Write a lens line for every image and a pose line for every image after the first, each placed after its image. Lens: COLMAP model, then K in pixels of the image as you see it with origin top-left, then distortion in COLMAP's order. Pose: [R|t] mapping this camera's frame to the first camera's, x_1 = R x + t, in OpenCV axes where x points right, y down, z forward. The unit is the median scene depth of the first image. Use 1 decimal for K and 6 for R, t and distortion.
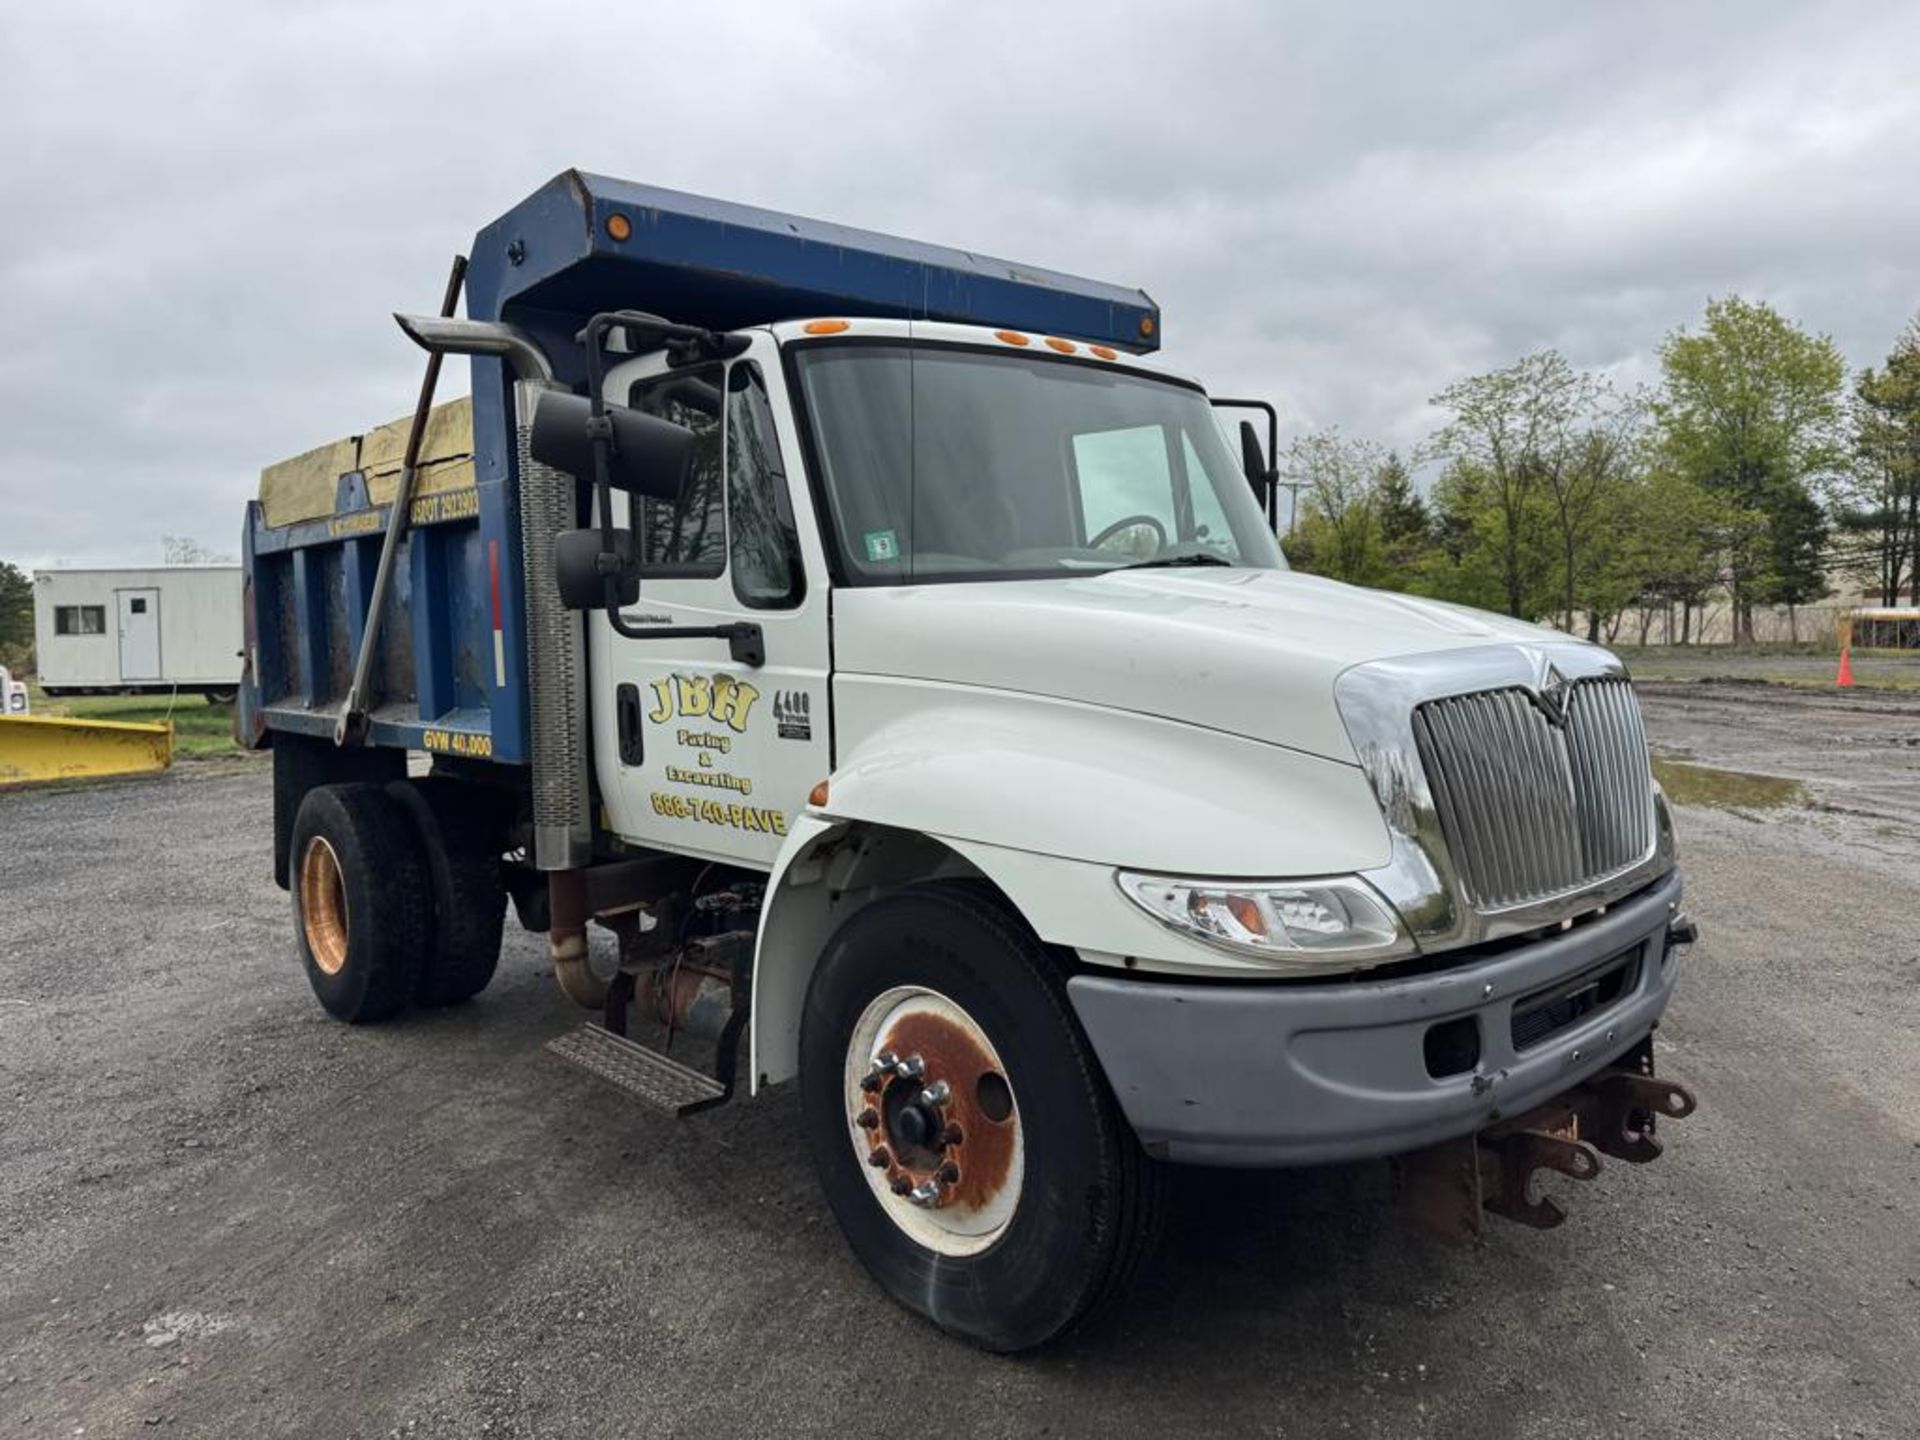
lens RADIAL K [[1332.0, 0, 952.6], [0, 1332.0, 722.5], [0, 0, 1]] dist [0.092390, -0.111801]
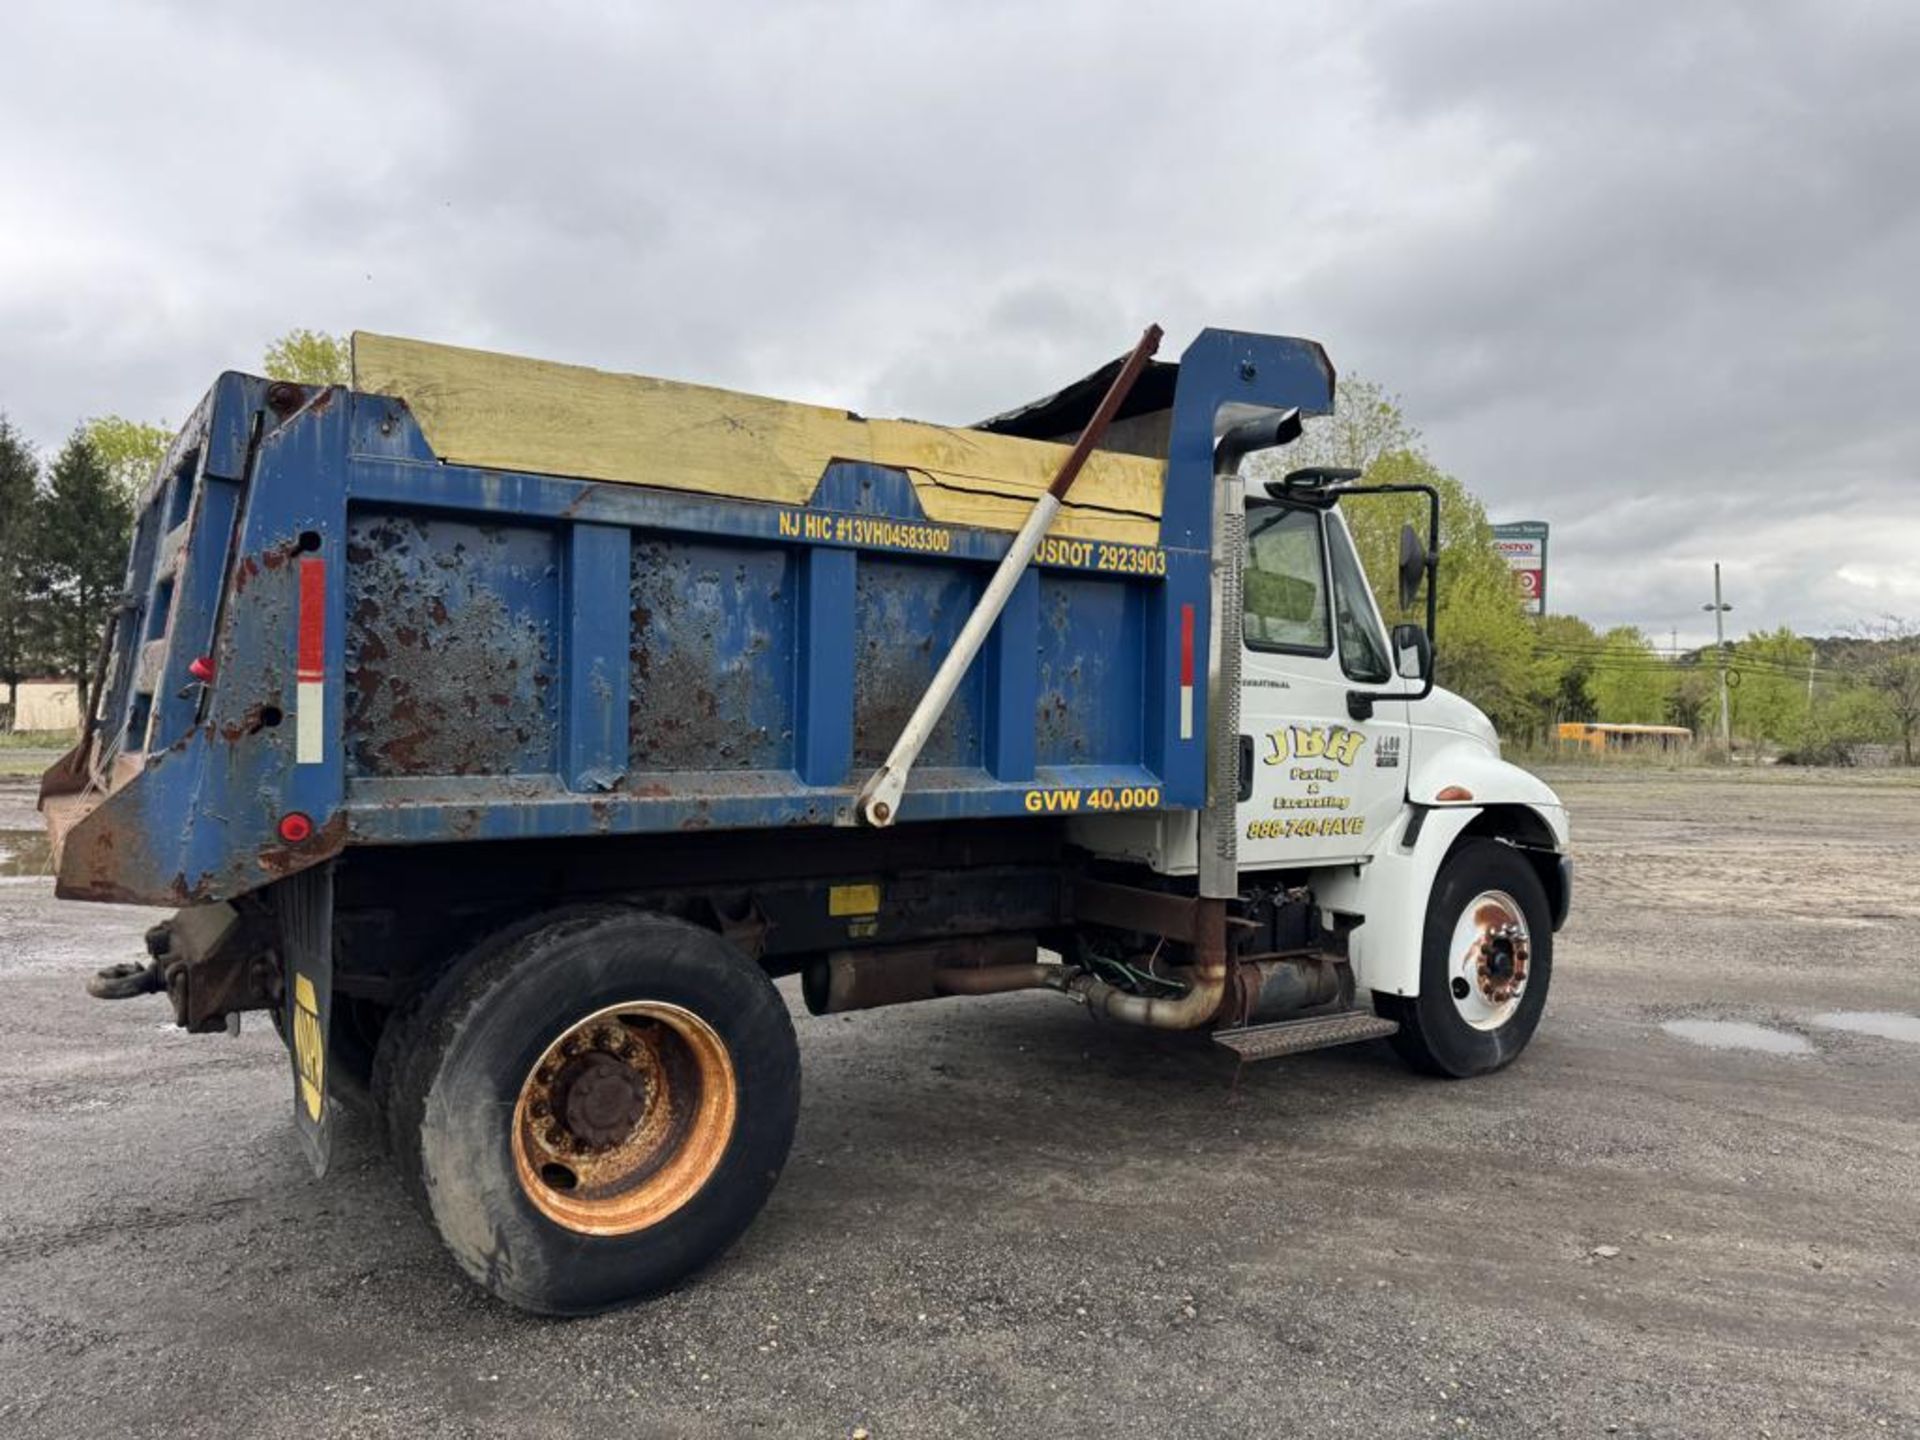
lens RADIAL K [[1326.7, 0, 960.0], [0, 1326.7, 720.0], [0, 0, 1]] dist [0.132077, -0.196730]
pose [[0.130088, 0.018218, 0.991335, -1.474949], [0.054195, 0.998206, -0.025456, -0.025180], [-0.990020, 0.057037, 0.128868, 1.084378]]
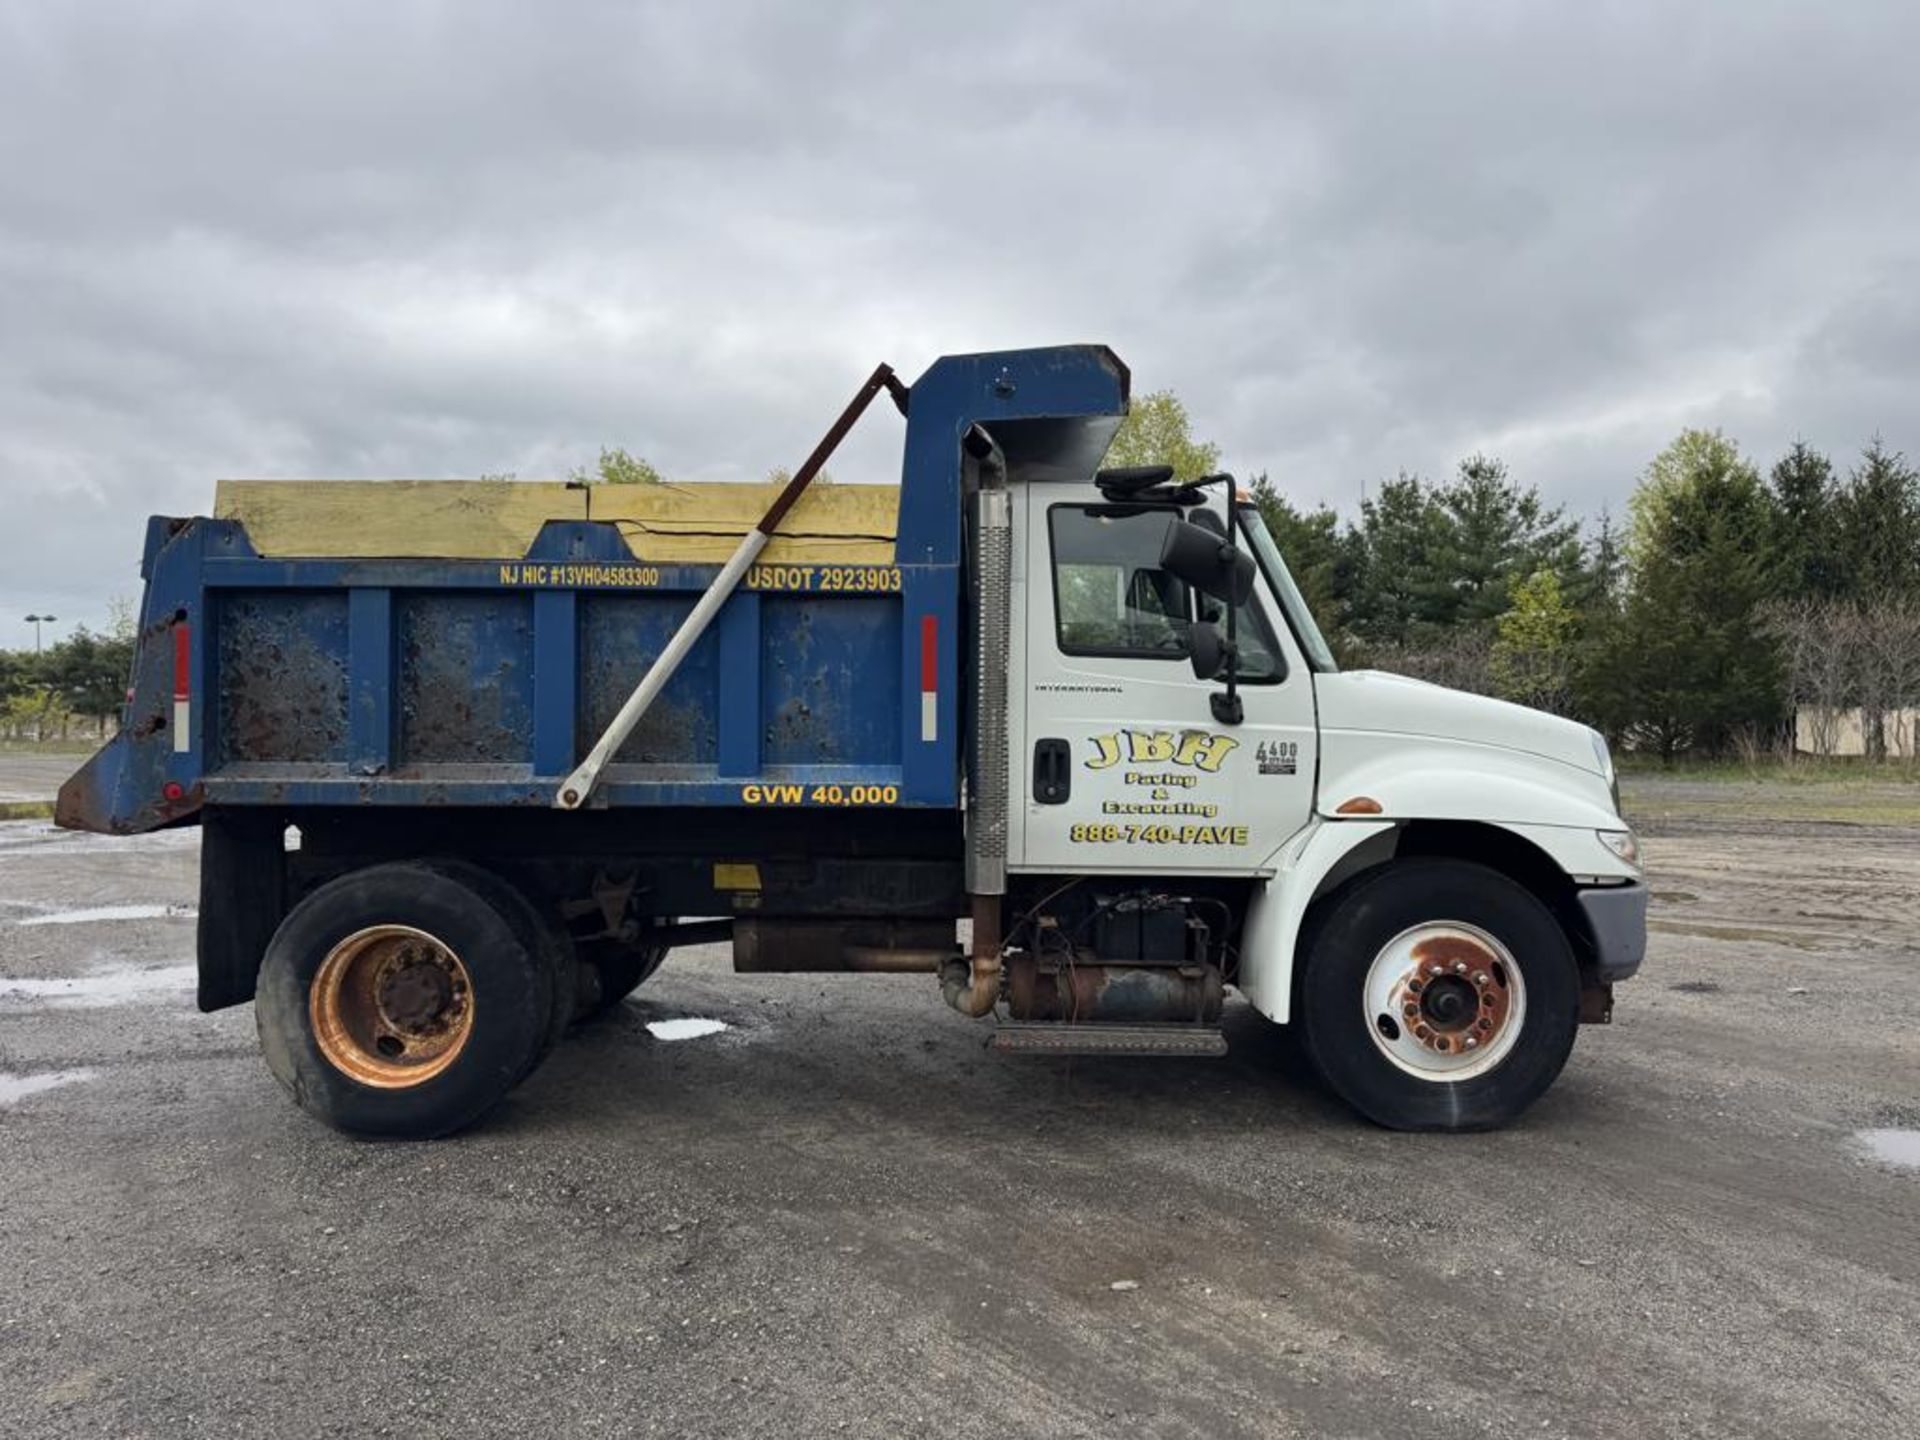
lens RADIAL K [[1326.7, 0, 960.0], [0, 1326.7, 720.0], [0, 0, 1]] dist [0.132077, -0.196730]
pose [[0.681454, 0.025378, 0.731421, -1.196953], [0.031076, 0.997494, -0.063563, 0.029629], [-0.731201, 0.066045, 0.678958, 0.215882]]
